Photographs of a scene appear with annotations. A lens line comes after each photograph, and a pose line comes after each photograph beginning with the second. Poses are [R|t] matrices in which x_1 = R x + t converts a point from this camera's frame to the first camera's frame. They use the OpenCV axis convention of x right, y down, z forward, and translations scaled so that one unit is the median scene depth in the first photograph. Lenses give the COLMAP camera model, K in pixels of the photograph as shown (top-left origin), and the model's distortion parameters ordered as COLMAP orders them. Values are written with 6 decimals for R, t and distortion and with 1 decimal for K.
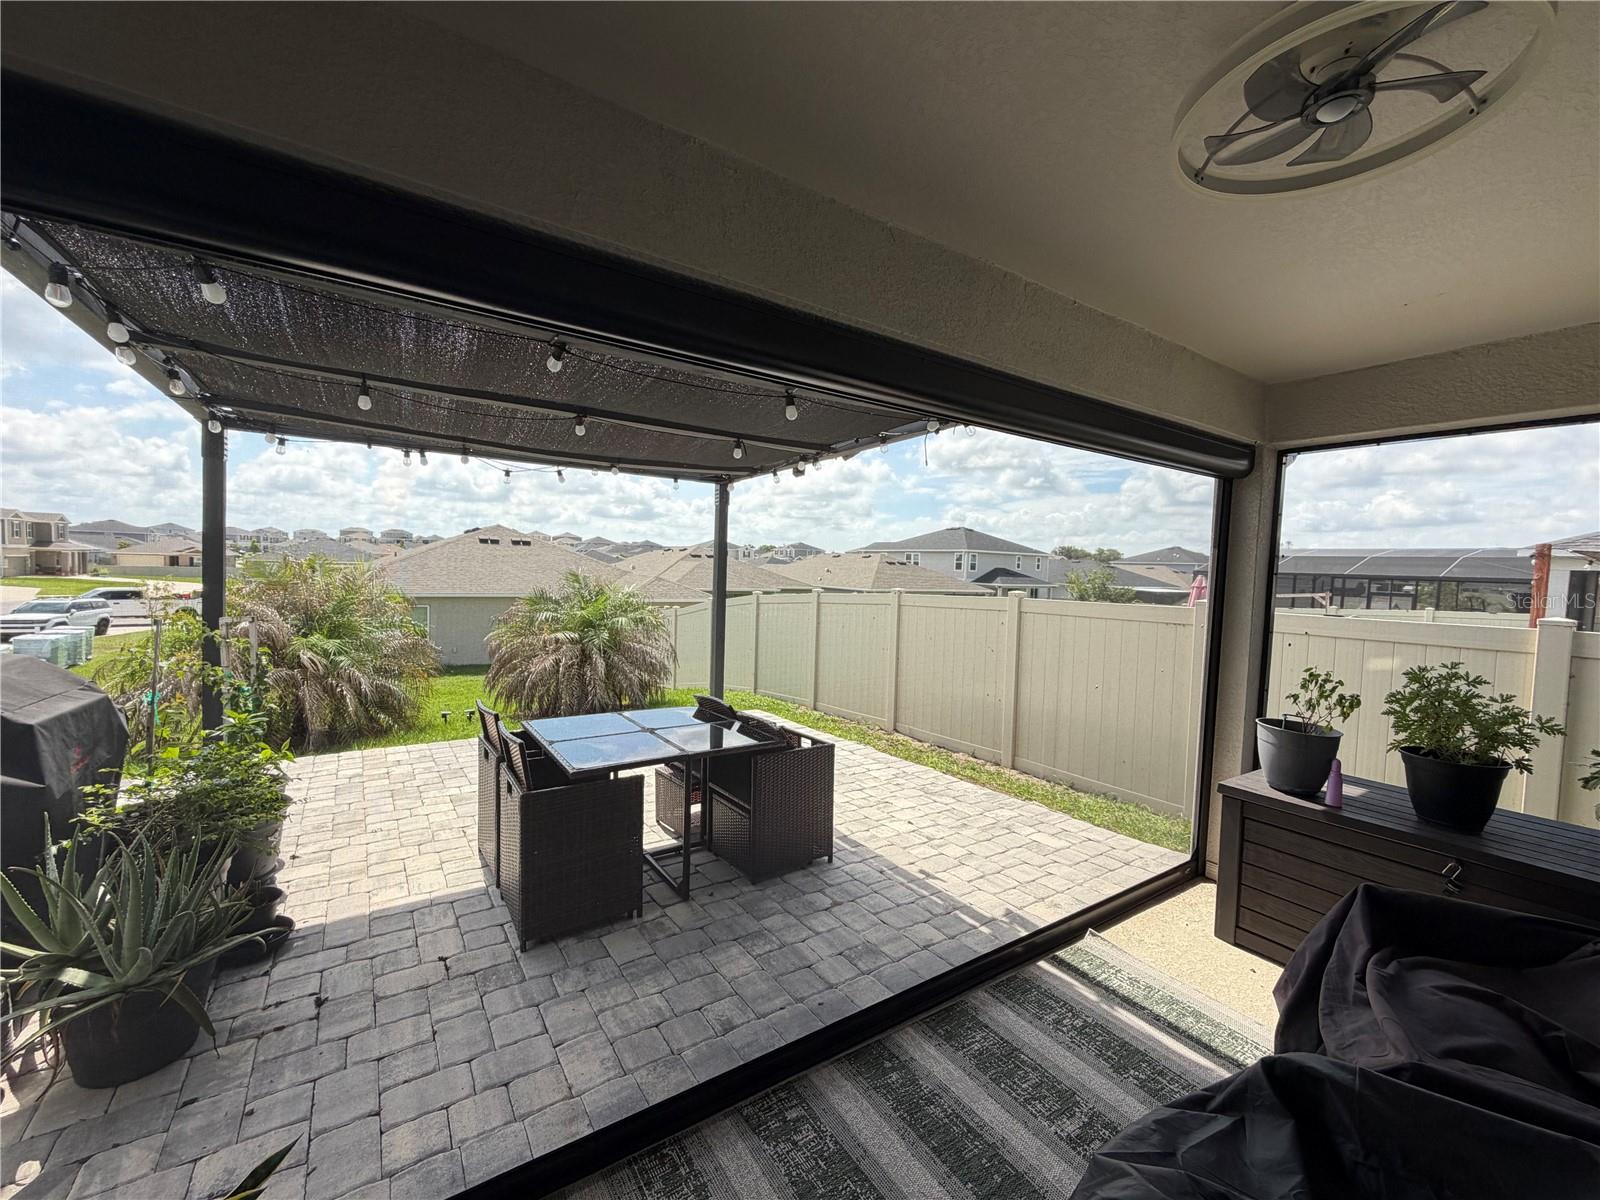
lens RADIAL K [[637.0, 0, 797.7], [0, 637.0, 601.6], [0, 0, 1]] dist [-0.000092, 0.000194]
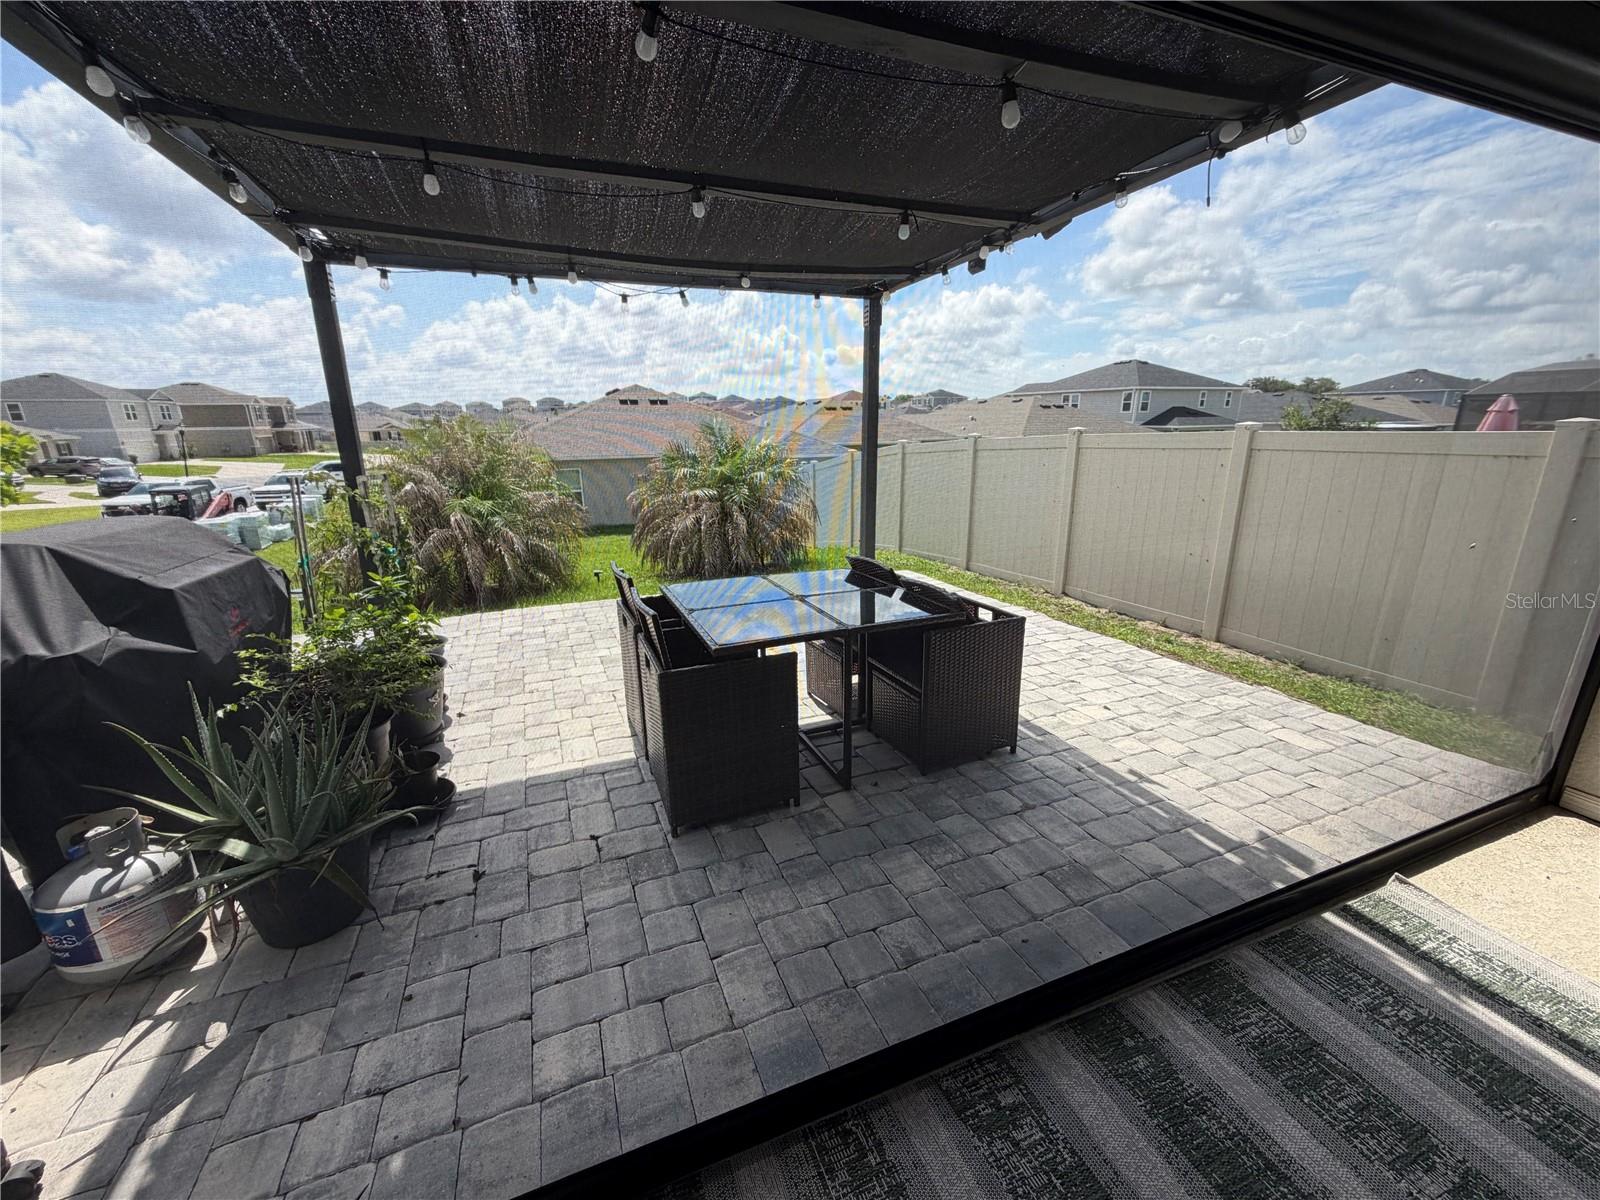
lens RADIAL K [[637.0, 0, 797.9], [0, 637.0, 601.4], [0, 0, 1]] dist [-0.000092, 0.000194]
pose [[0.977936, 0.015113, -0.208357, -0.055092], [0.031164, 0.975665, 0.217041, 0.021031], [0.206567, -0.218745, 0.953667, 0.179492]]
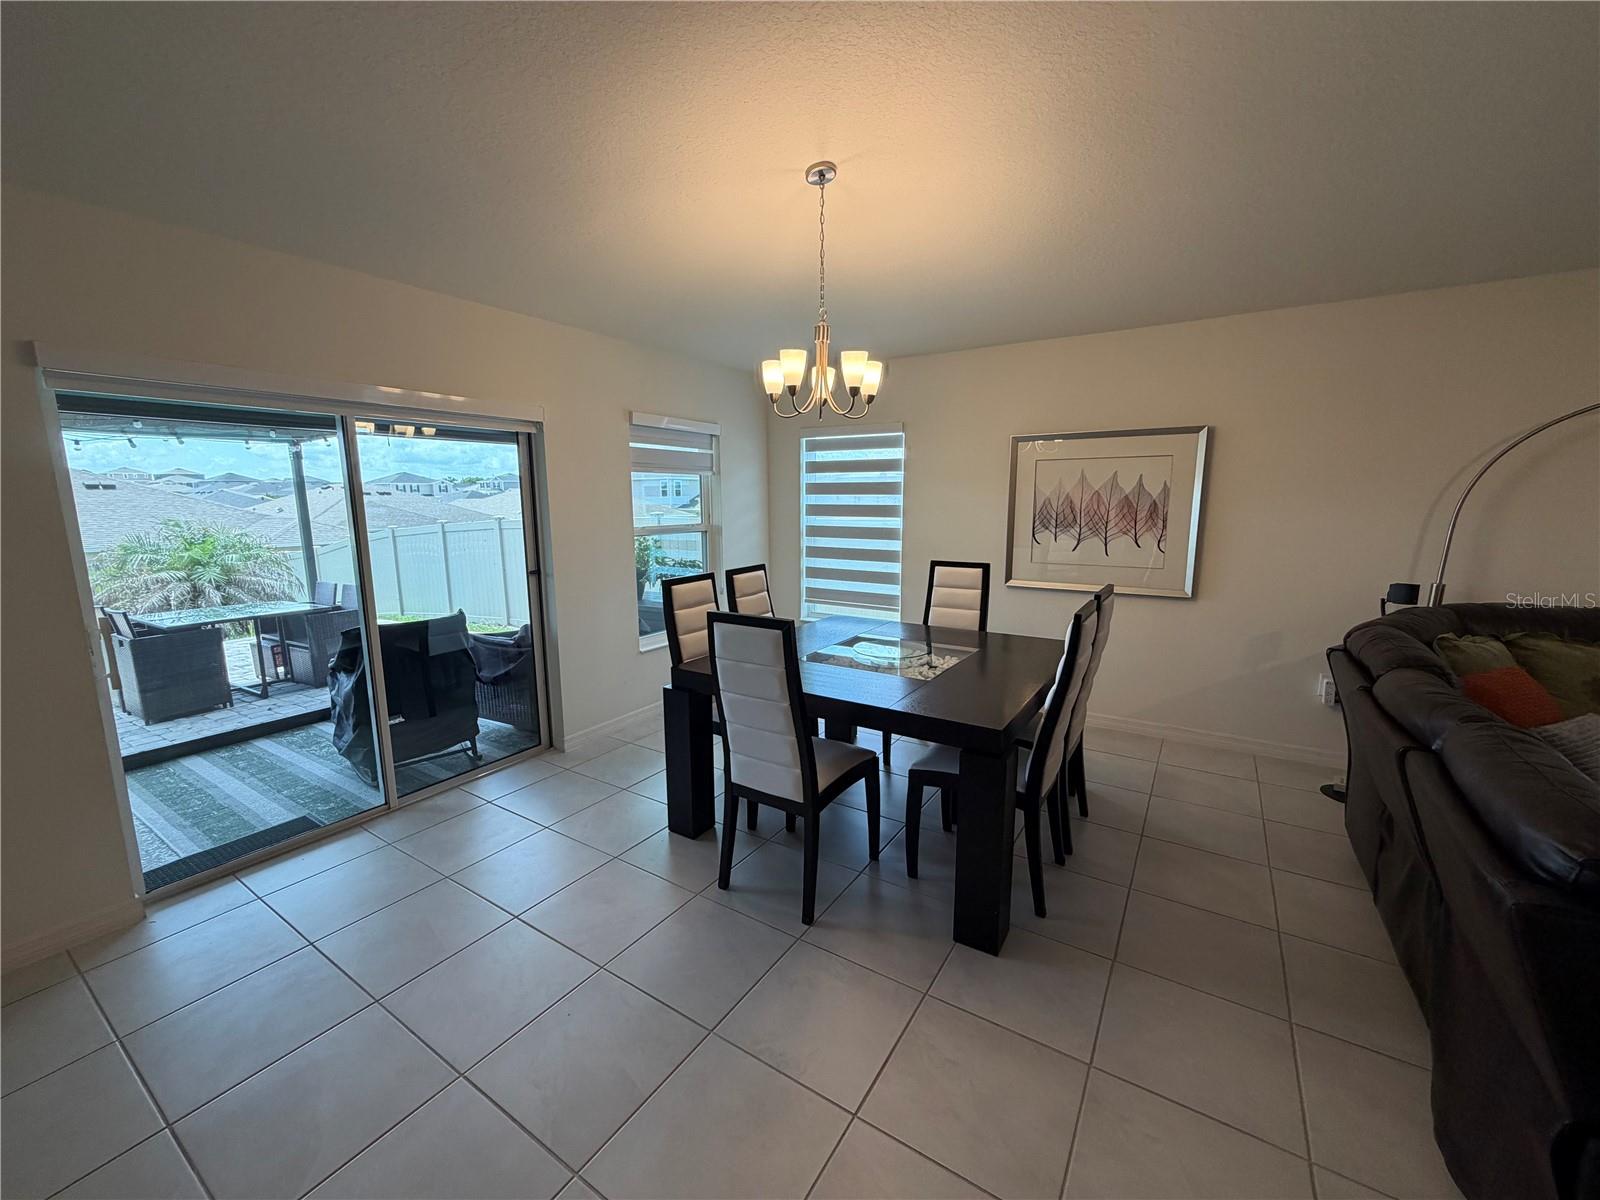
lens RADIAL K [[637.0, 0, 795.3], [0, 637.0, 599.9], [0, 0, 1]] dist [-0.000092, 0.000194]
pose [[0.915534, -0.104263, 0.388493, 0.442381], [0.061248, 0.990695, 0.121541, 0.063633], [-0.397551, -0.087481, 0.913401, -1.019735]]
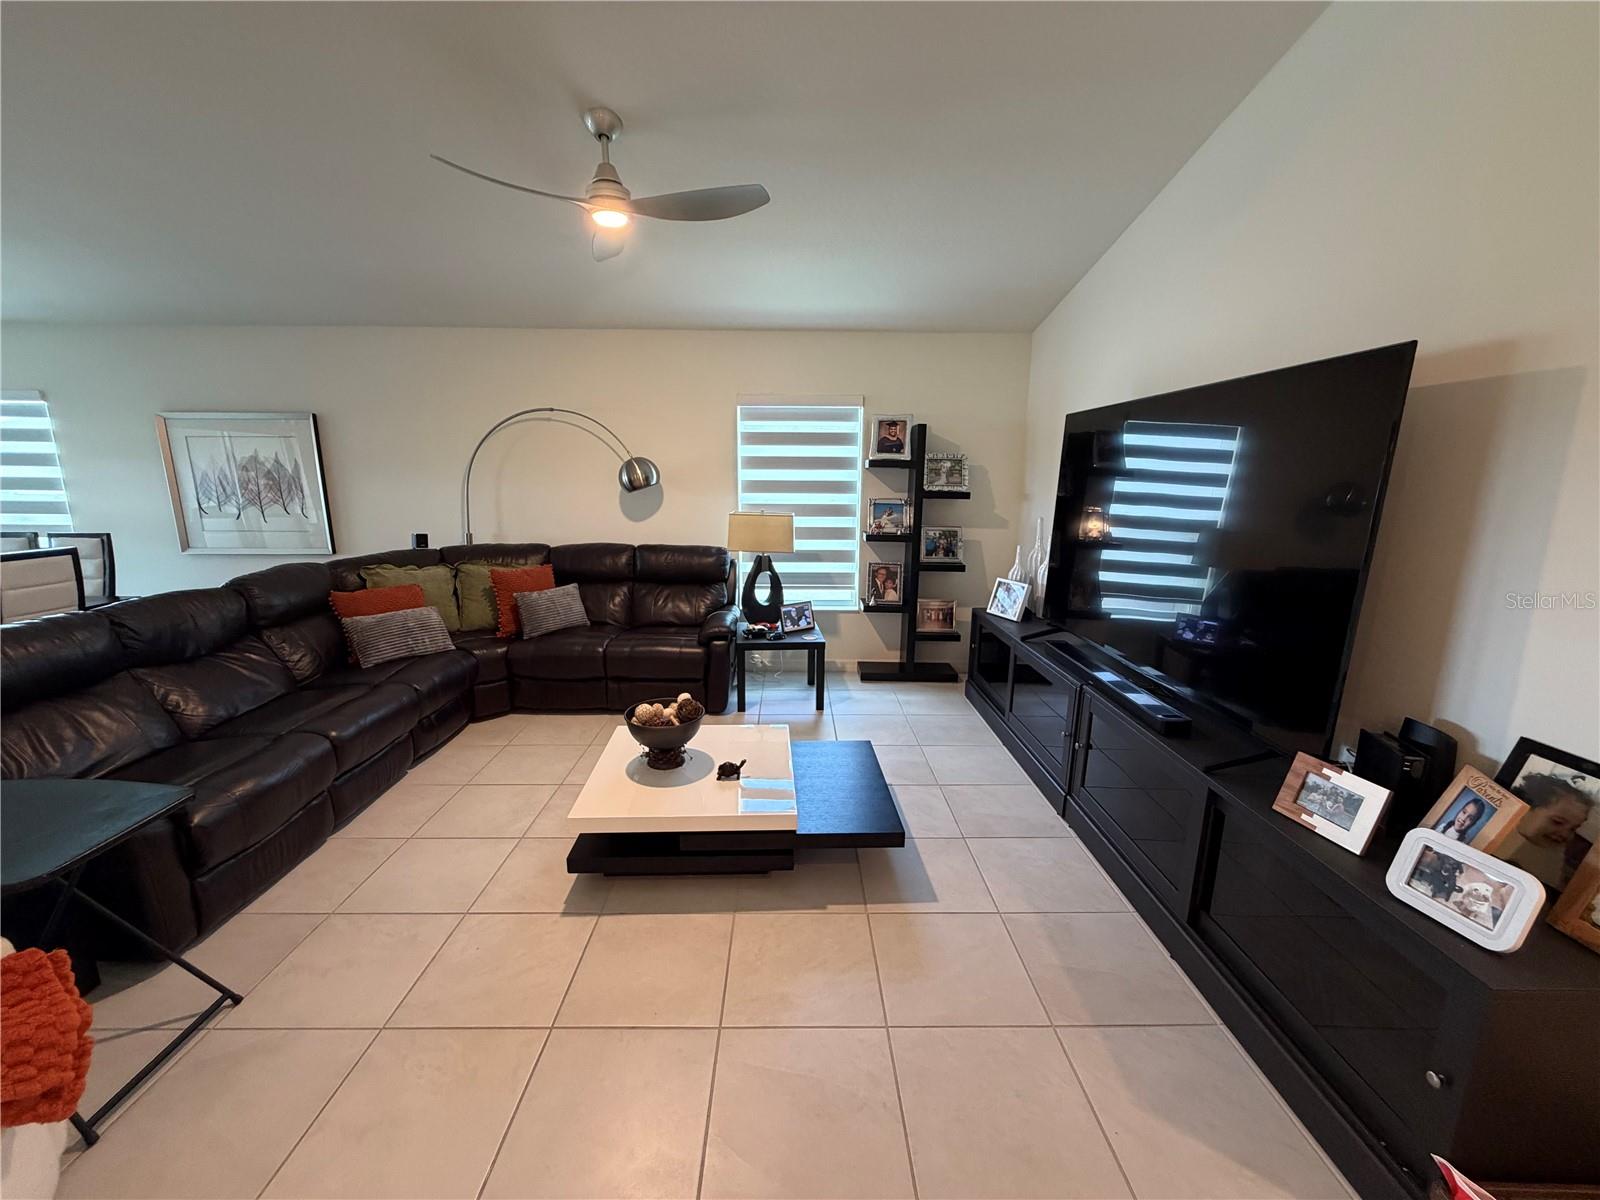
lens RADIAL K [[637.0, 0, 797.0], [0, 637.0, 606.1], [0, 0, 1]] dist [-0.000092, 0.000194]
pose [[0.534121, -0.212082, 0.818374, 0.865593], [0.065172, 0.975471, 0.210258, 0.119952], [-0.842892, -0.058968, 0.534841, -1.812265]]
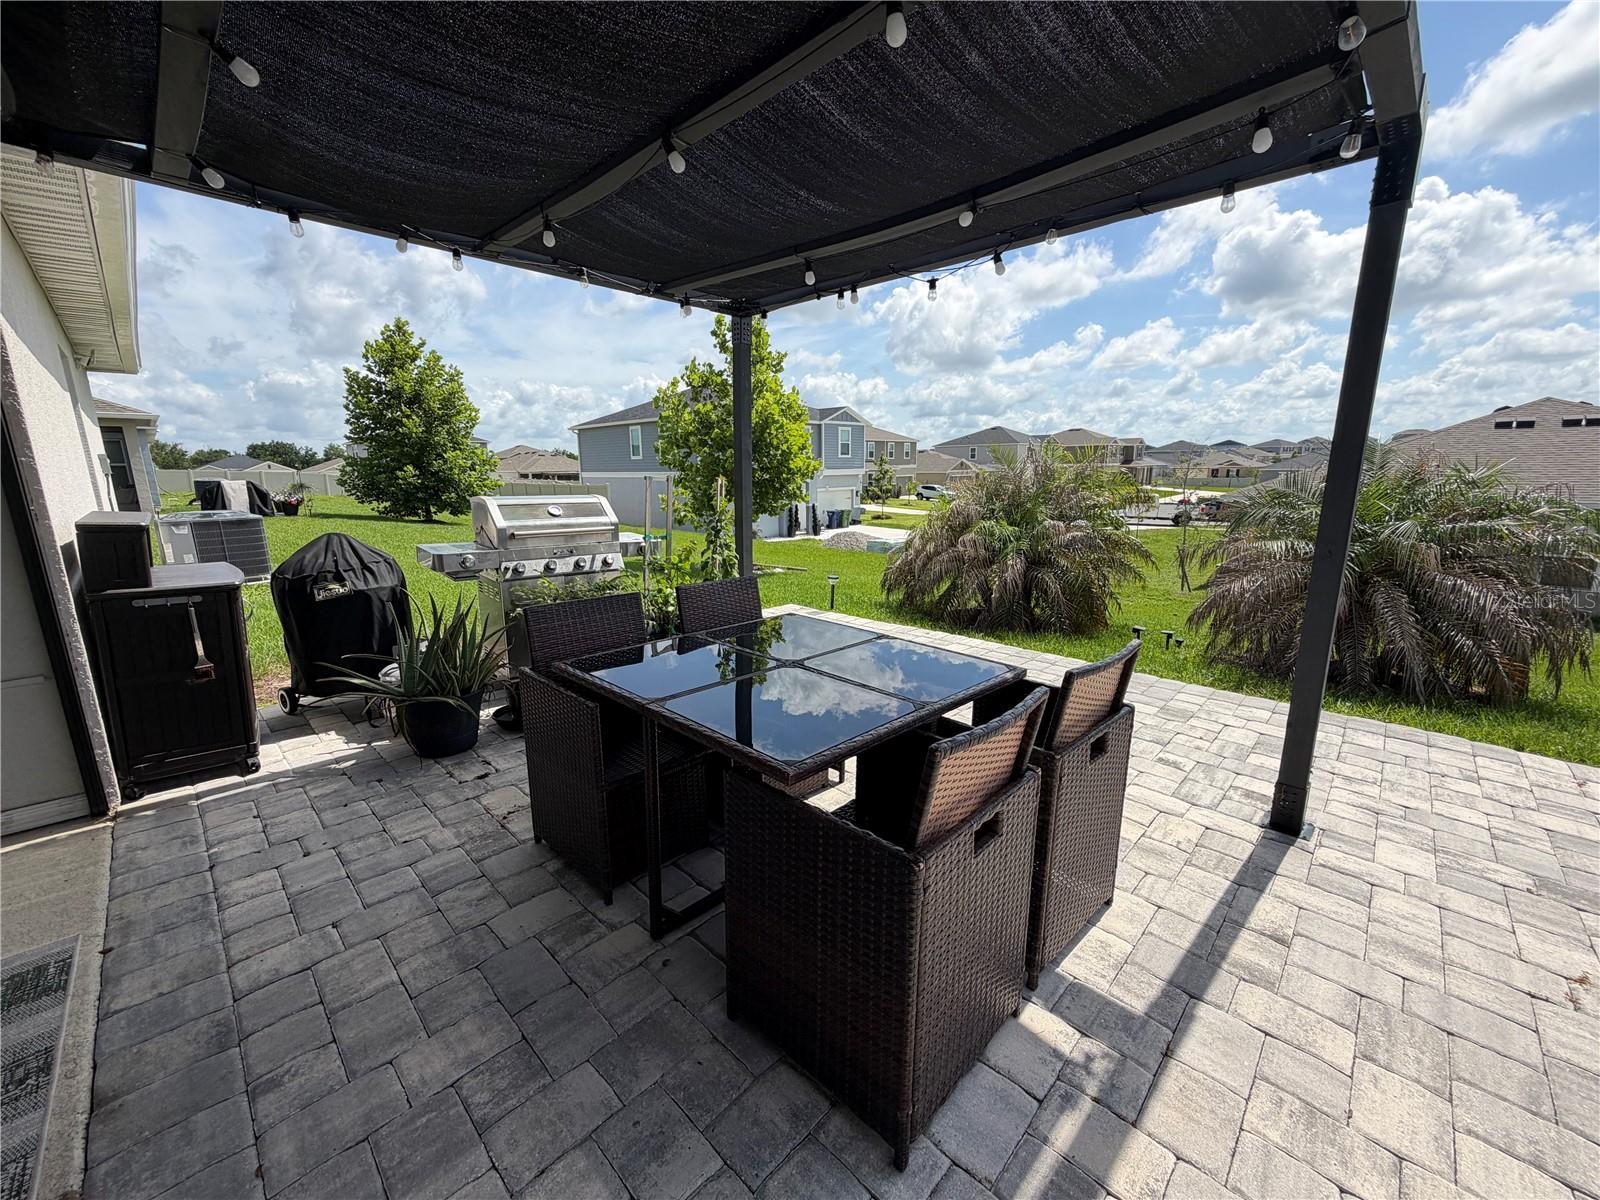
lens RADIAL K [[637.0, 0, 795.2], [0, 637.0, 600.0], [0, 0, 1]] dist [-0.000092, 0.000194]
pose [[0.201927, 0.167577, -0.964958, 0.326342], [-0.037021, 0.985855, 0.163459, 0.046089], [0.978701, 0.002717, 0.205274, 0.872281]]
